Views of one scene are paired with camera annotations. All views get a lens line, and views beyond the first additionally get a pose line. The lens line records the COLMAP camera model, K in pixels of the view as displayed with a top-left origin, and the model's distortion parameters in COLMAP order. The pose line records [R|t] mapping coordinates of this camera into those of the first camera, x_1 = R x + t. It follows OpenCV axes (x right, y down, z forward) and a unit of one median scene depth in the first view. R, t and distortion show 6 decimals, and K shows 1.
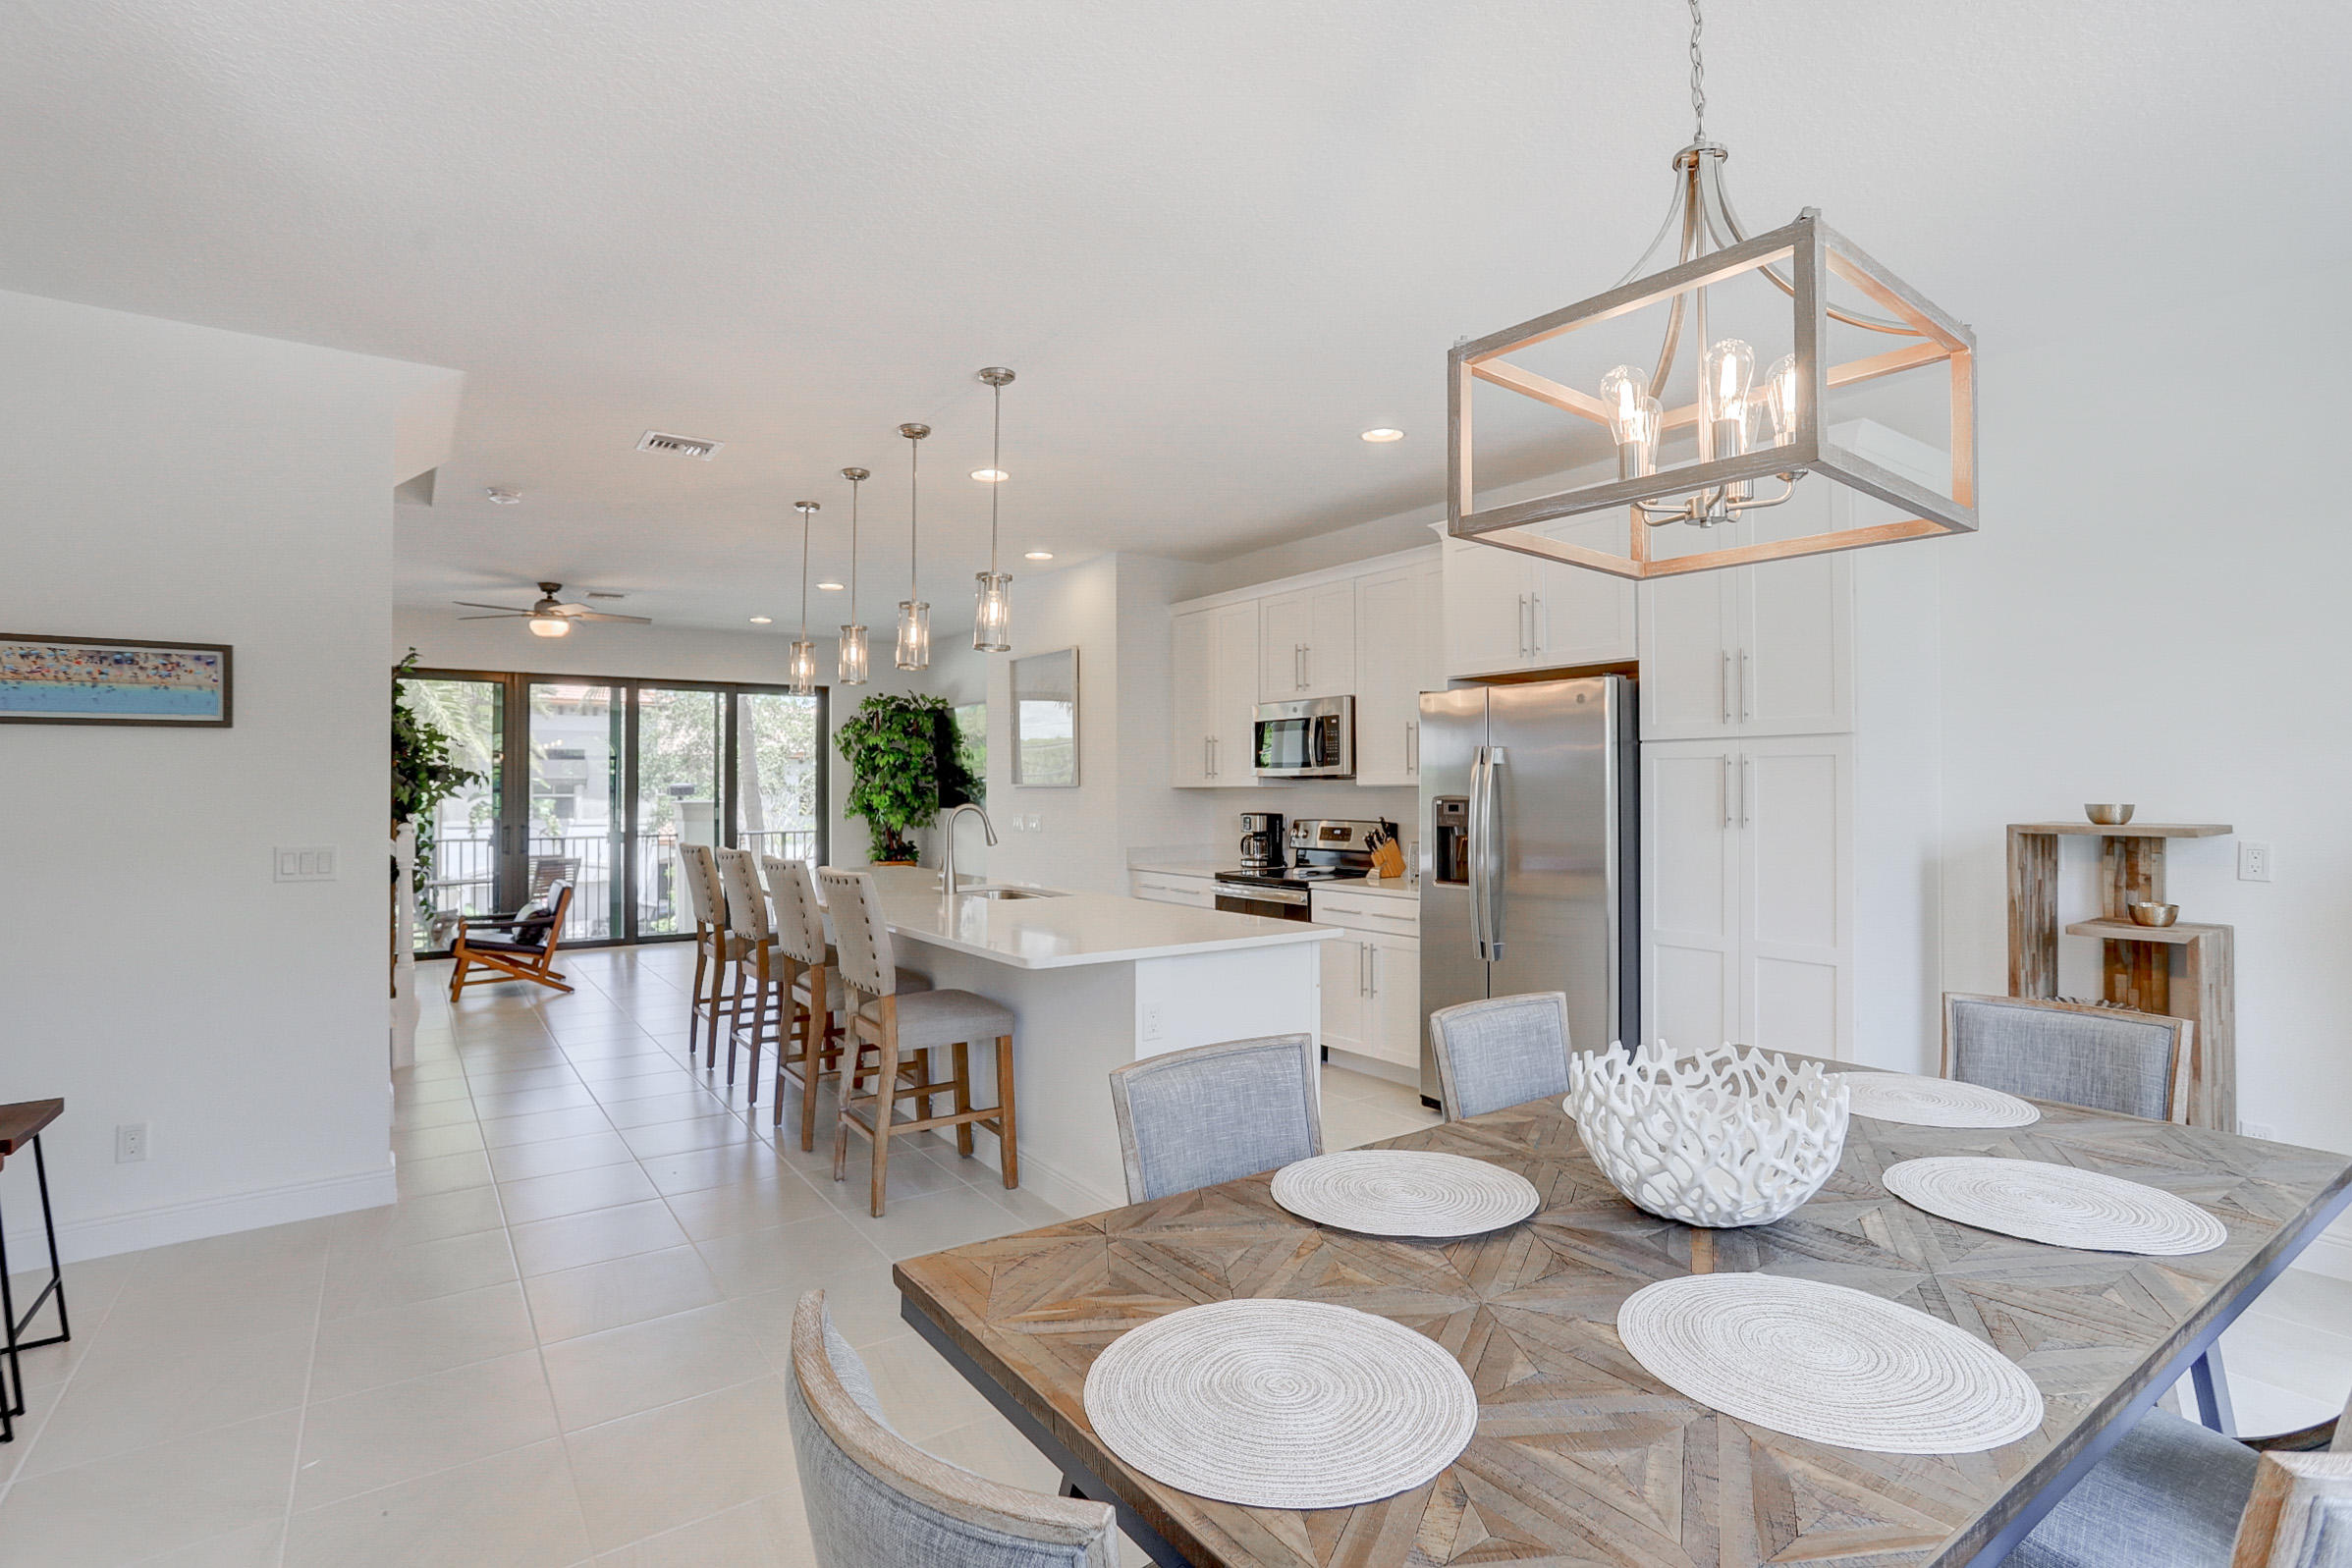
lens RADIAL K [[1127.7, 0, 1178.3], [0, 1127.7, 775.4], [0, 0, 1]] dist [-0.057471, 0.027389]
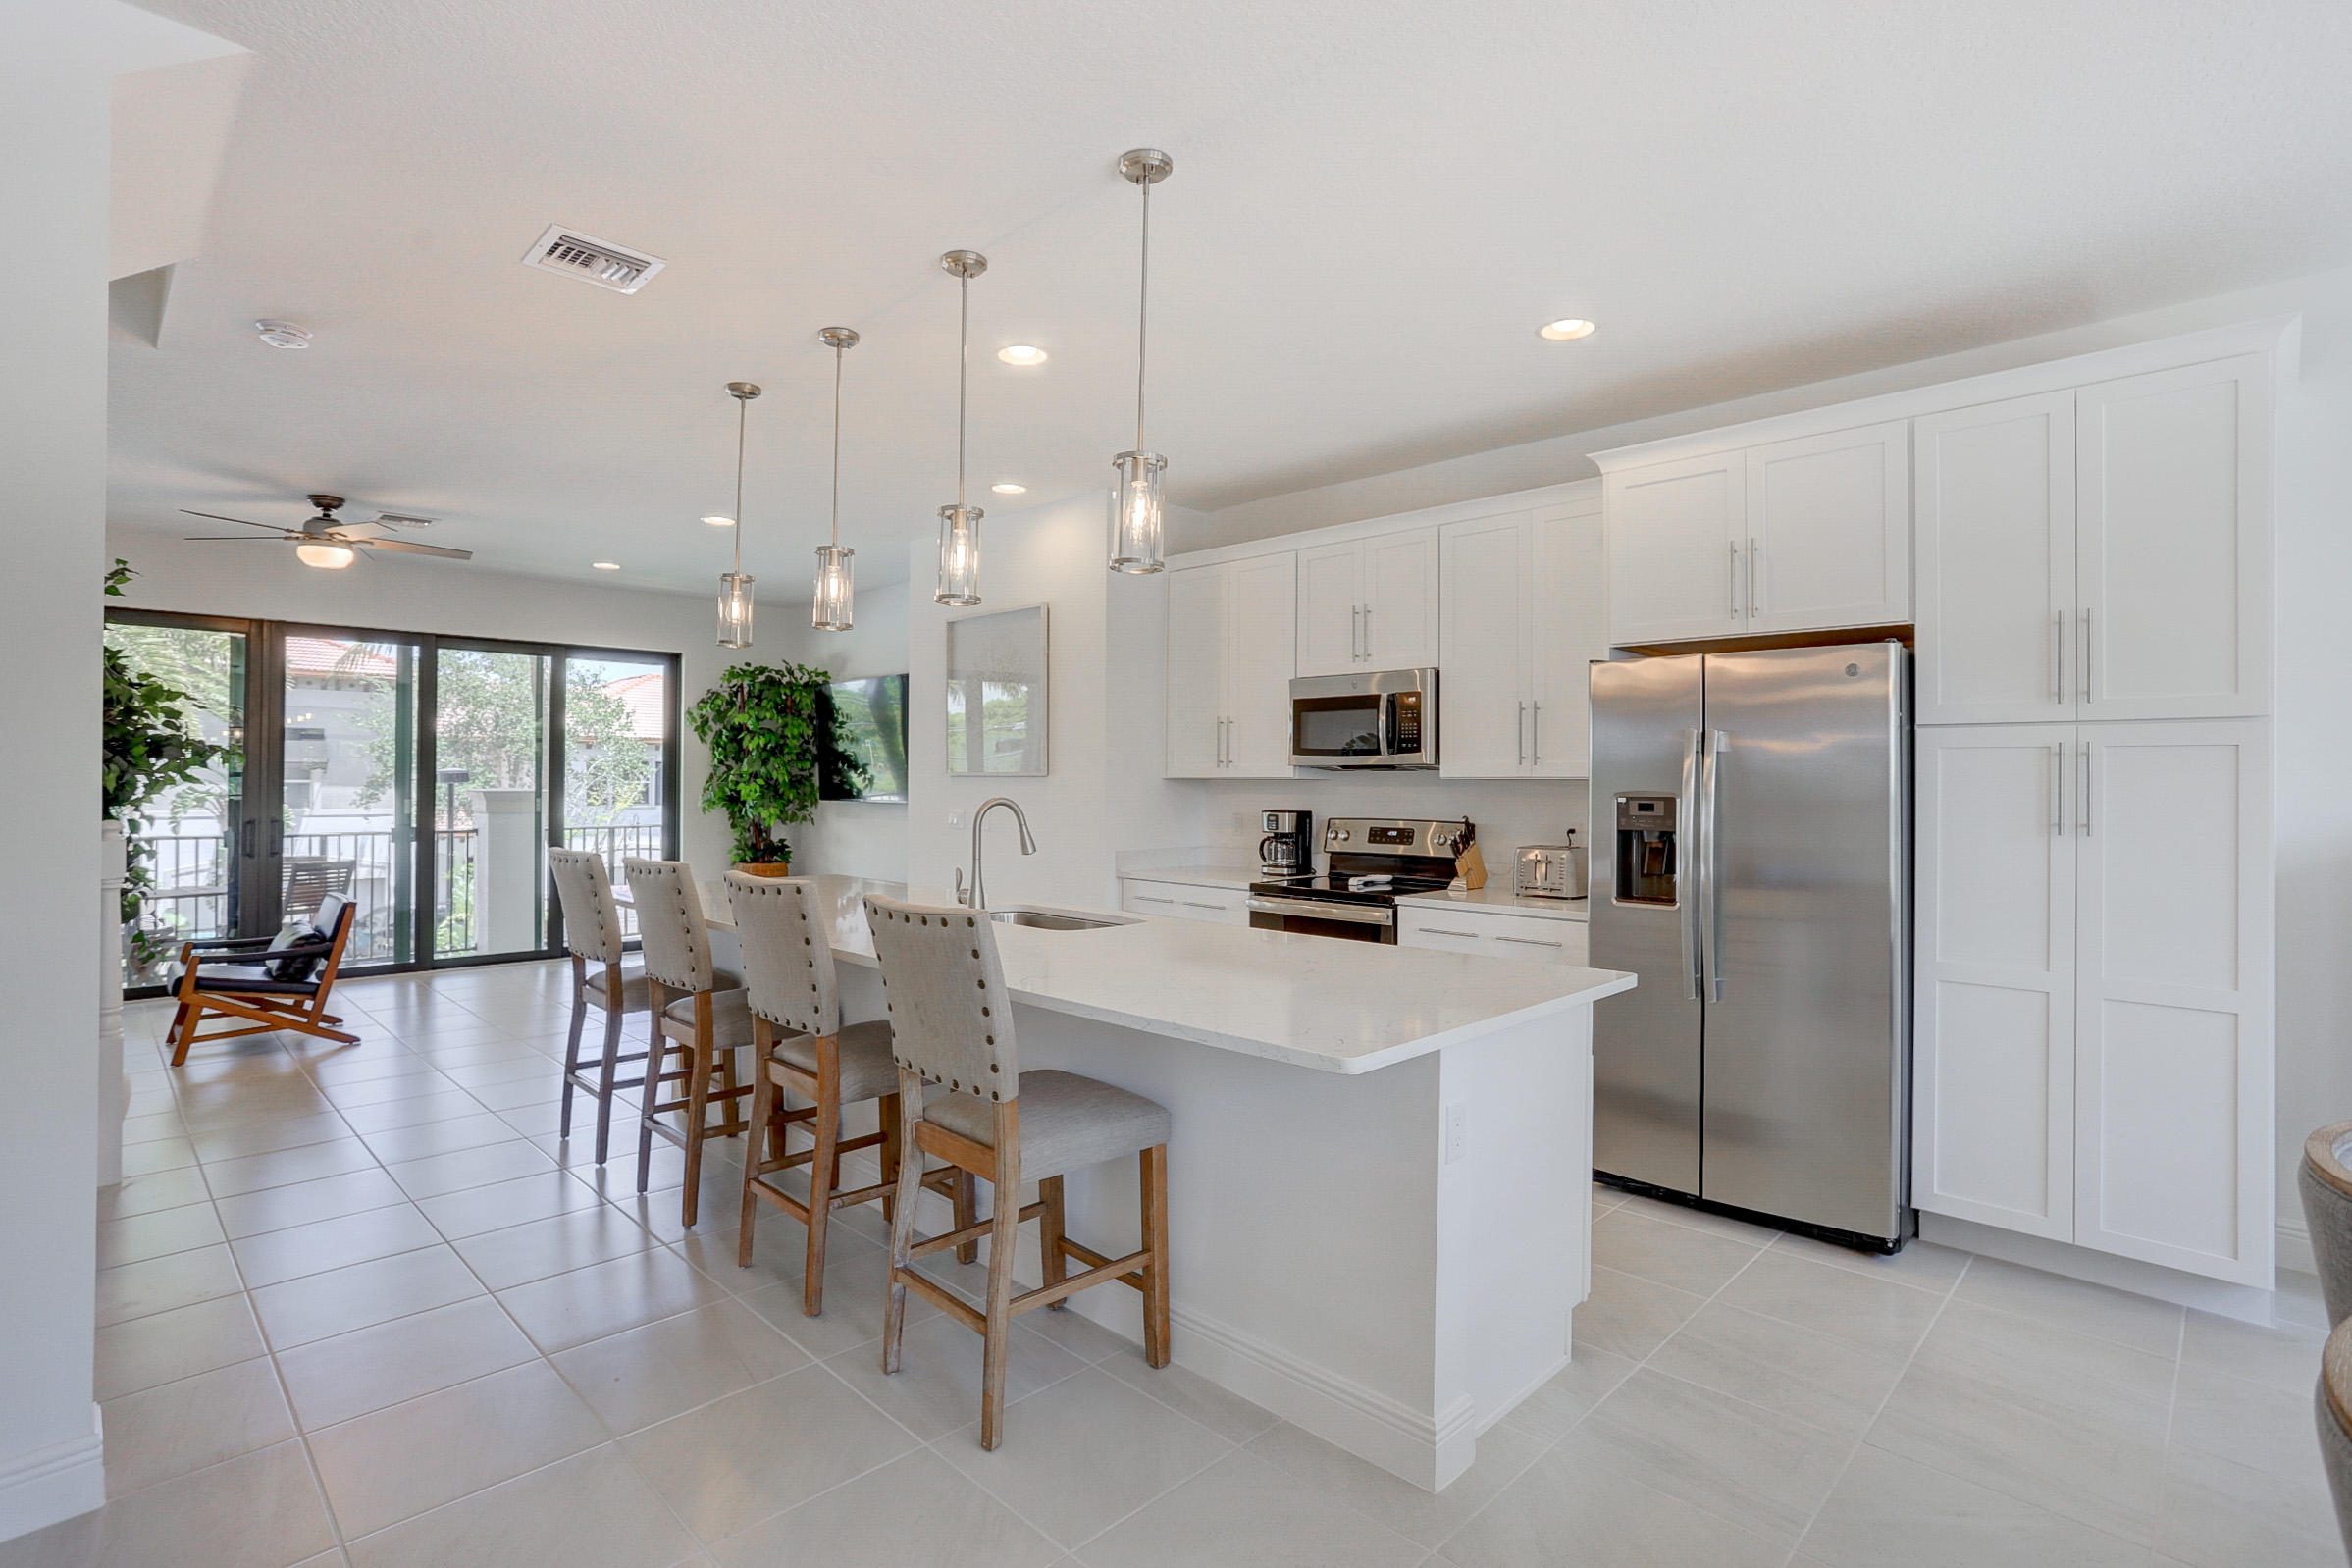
lens RADIAL K [[1127.8, 0, 1178.3], [0, 1127.8, 775.4], [0, 0, 1]] dist [-0.057471, 0.027389]
pose [[0.984190, 0.010483, 0.176805, -0.152138], [-0.011621, 0.999918, 0.005404, 0.004240], [-0.176734, -0.007373, 0.984231, 0.196322]]
